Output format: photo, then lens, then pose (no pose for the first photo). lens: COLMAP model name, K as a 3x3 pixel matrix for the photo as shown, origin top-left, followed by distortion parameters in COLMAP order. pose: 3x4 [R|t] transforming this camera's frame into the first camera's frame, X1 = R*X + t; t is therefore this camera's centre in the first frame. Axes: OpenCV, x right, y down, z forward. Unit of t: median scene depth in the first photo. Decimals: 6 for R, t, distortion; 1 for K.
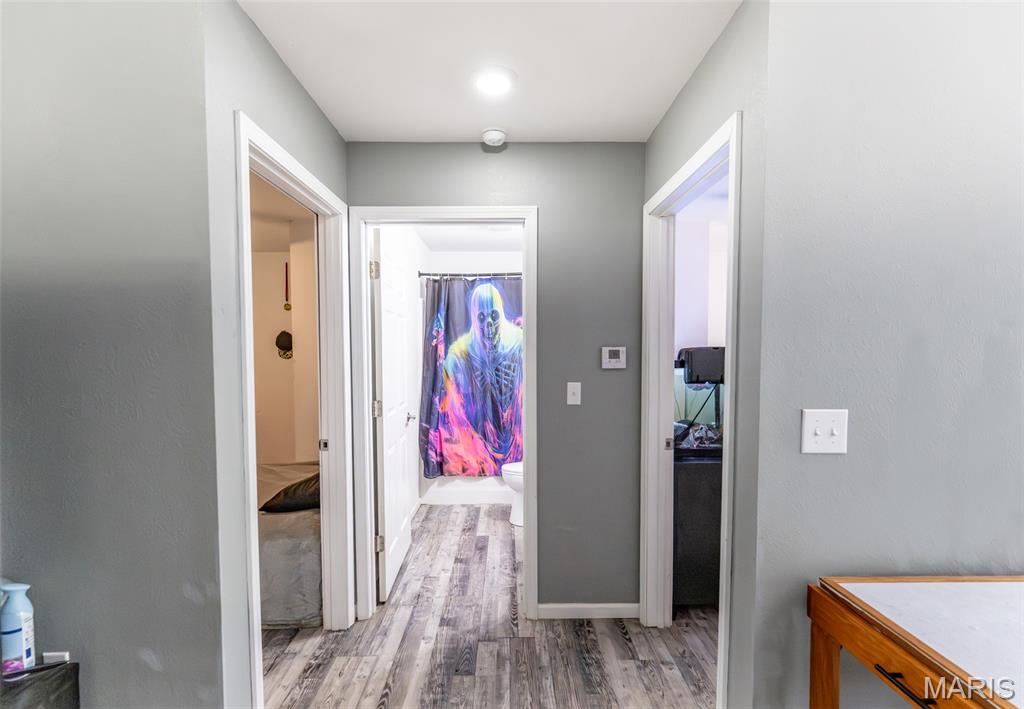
lens RADIAL K [[473.2, 0, 512.3], [0, 473.2, 359.4], [0, 0, 1]] dist [-0.000680, -0.000041]
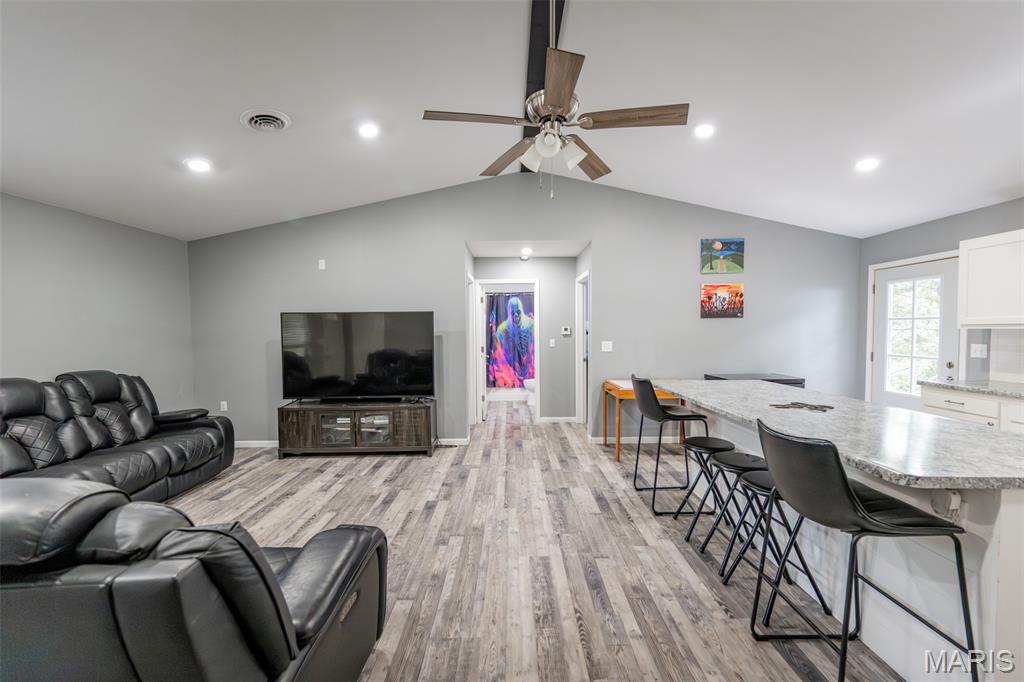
lens RADIAL K [[404.2, 0, 513.8], [0, 404.2, 339.6], [0, 0, 1]] dist [0.001405, -0.000338]
pose [[0.999938, -0.009316, -0.006141, -0.050410], [0.009371, 0.999914, 0.009123, 0.014787], [0.006055, -0.009180, 0.999940, -0.831517]]
